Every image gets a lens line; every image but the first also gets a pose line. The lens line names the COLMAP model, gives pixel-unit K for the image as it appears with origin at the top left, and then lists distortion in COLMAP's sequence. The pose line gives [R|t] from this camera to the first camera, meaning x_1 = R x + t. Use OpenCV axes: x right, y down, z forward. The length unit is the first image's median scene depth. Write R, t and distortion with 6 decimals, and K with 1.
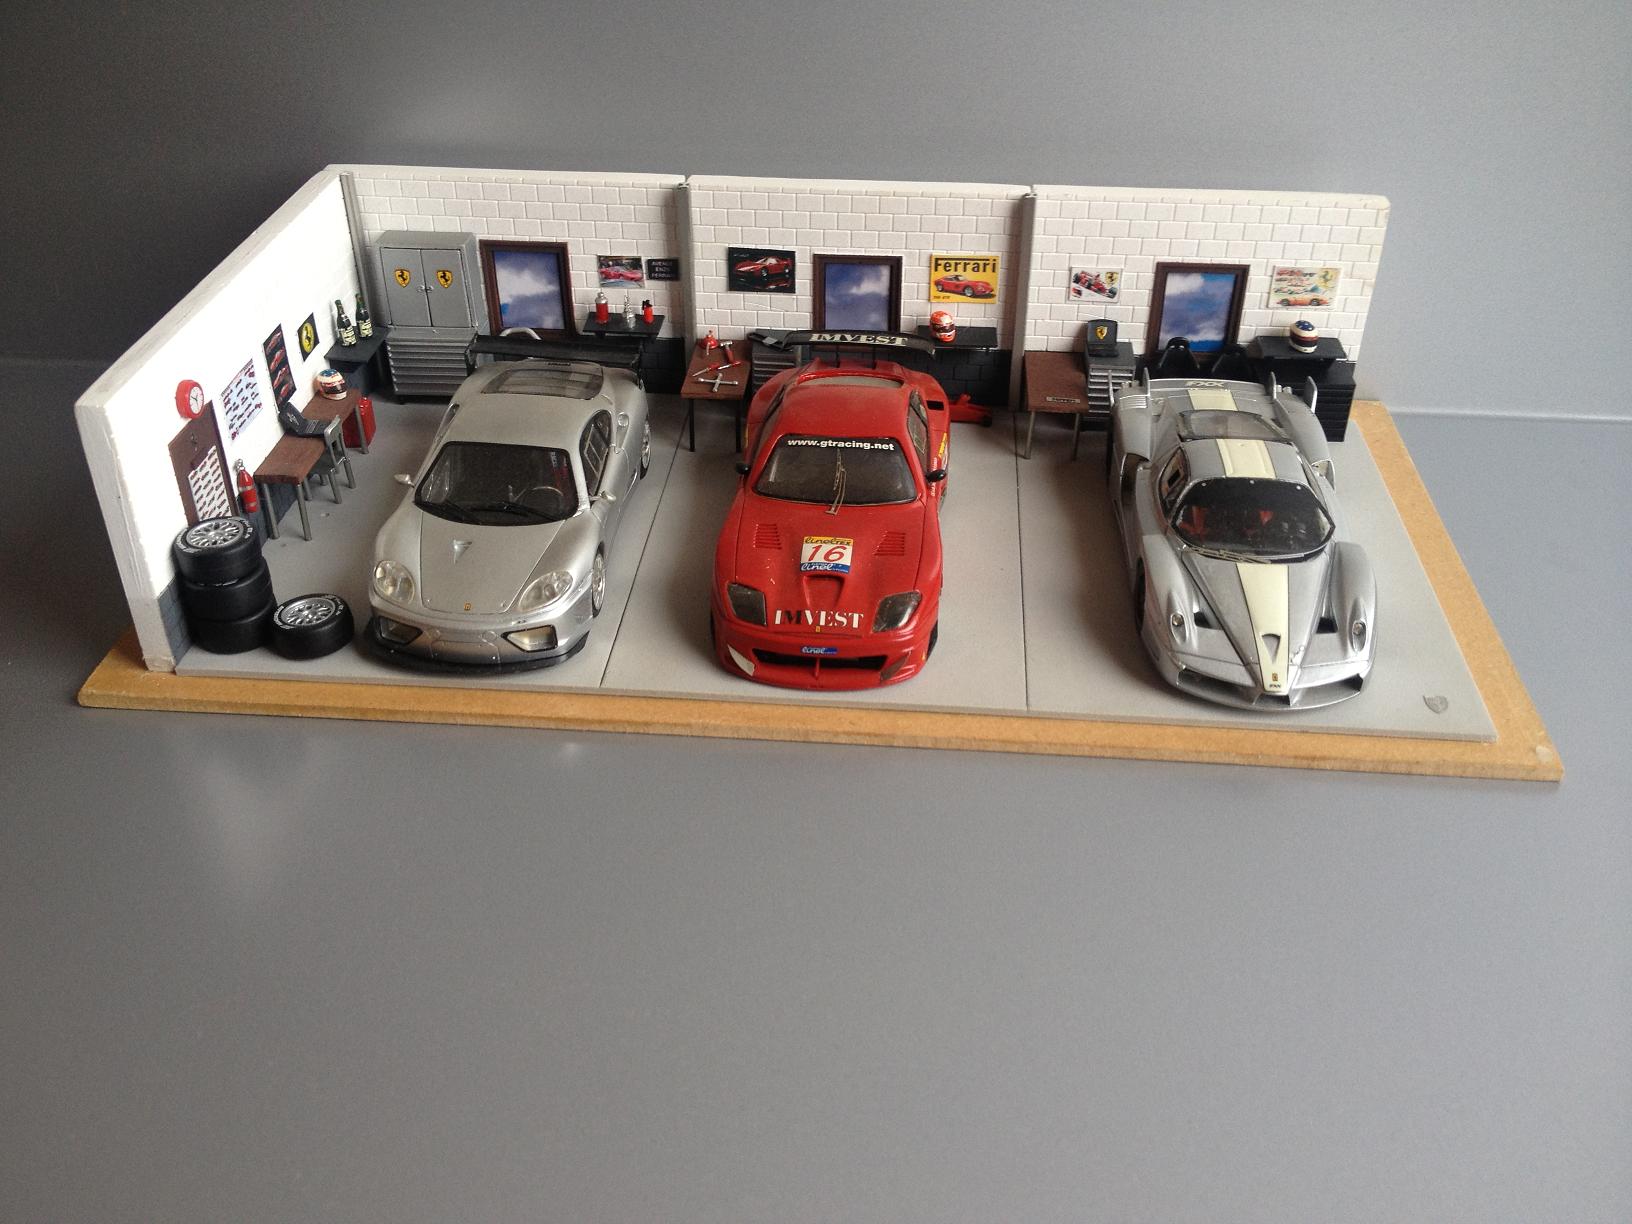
lens RADIAL K [[1566.3, 0, 816.0], [0, 1566.3, 612.0], [0, 0, 1]] dist [0.143592, -0.369915]
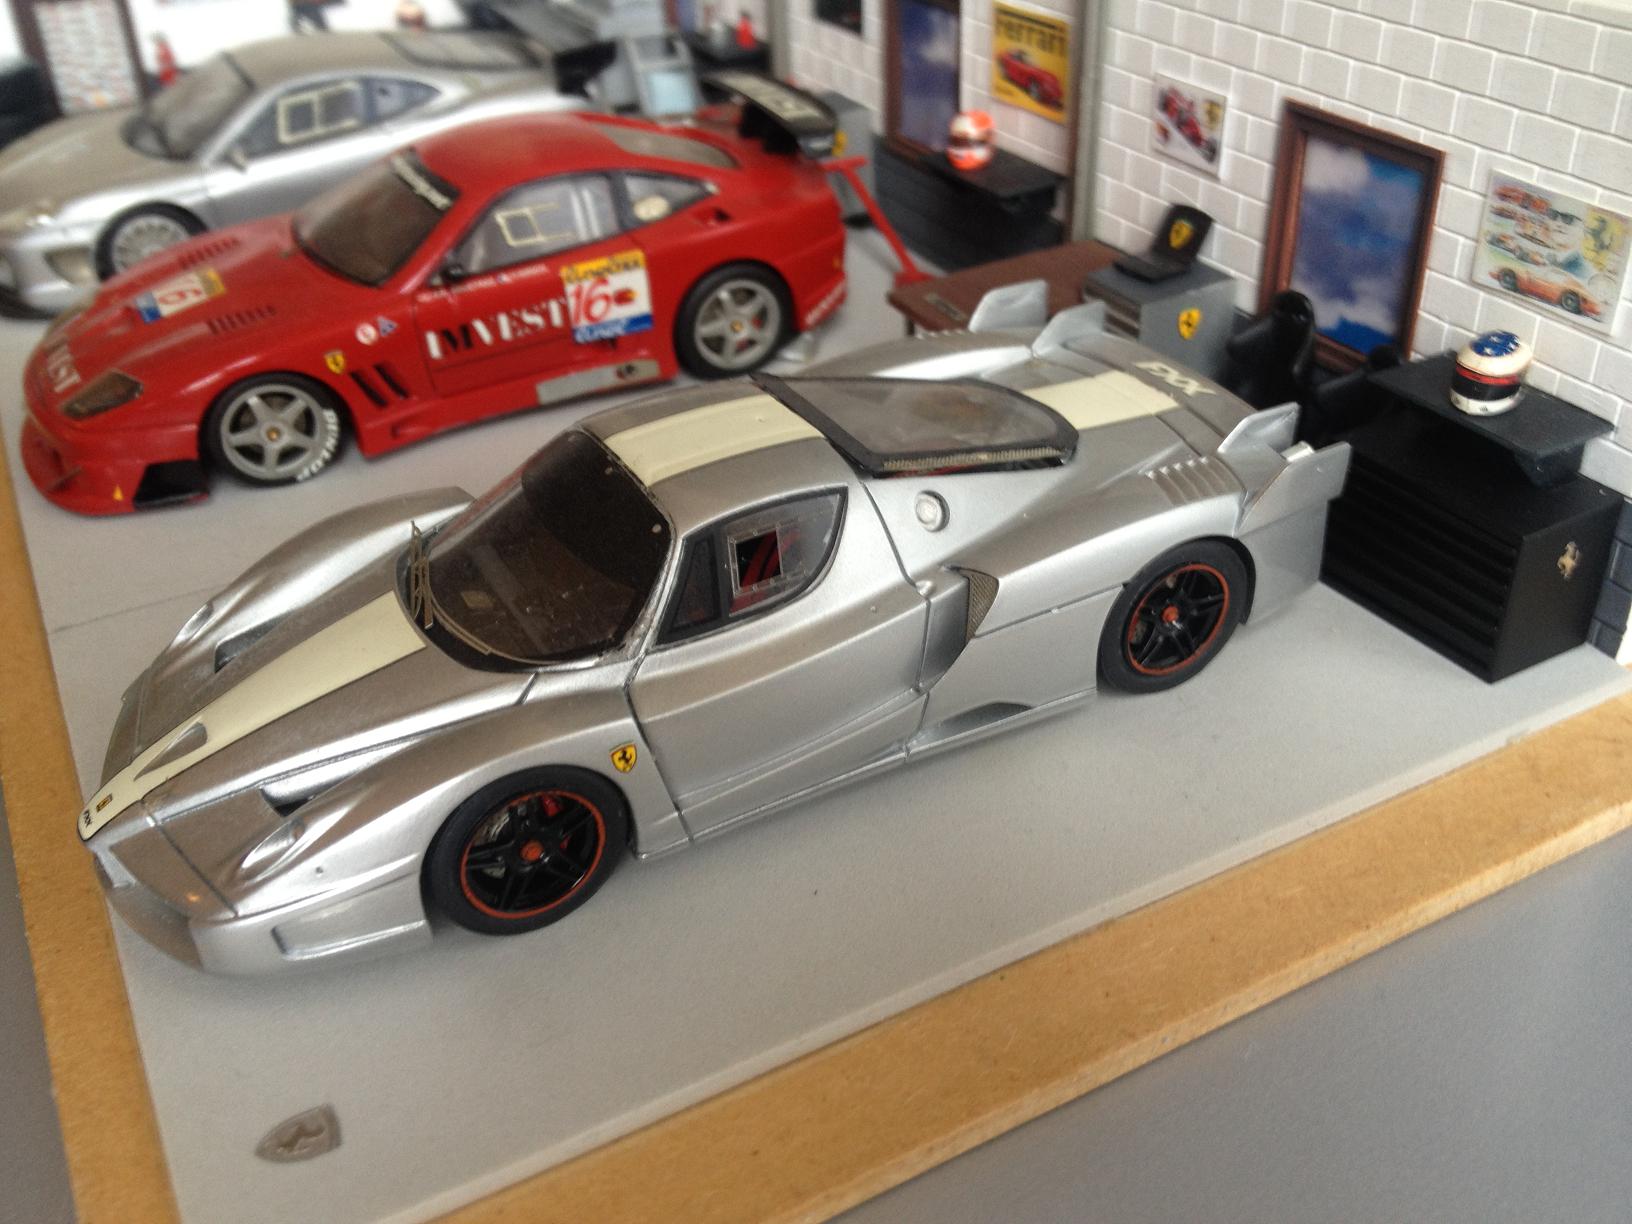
lens RADIAL K [[1593.2, 0, 816.4], [0, 1593.2, 599.7], [0, 0, 1]] dist [0.150498, -0.470298]
pose [[0.534031, 0.432024, -0.726750, 0.516111], [-0.435927, 0.877217, 0.201142, -0.133303], [0.724416, 0.209393, 0.656792, 0.644897]]
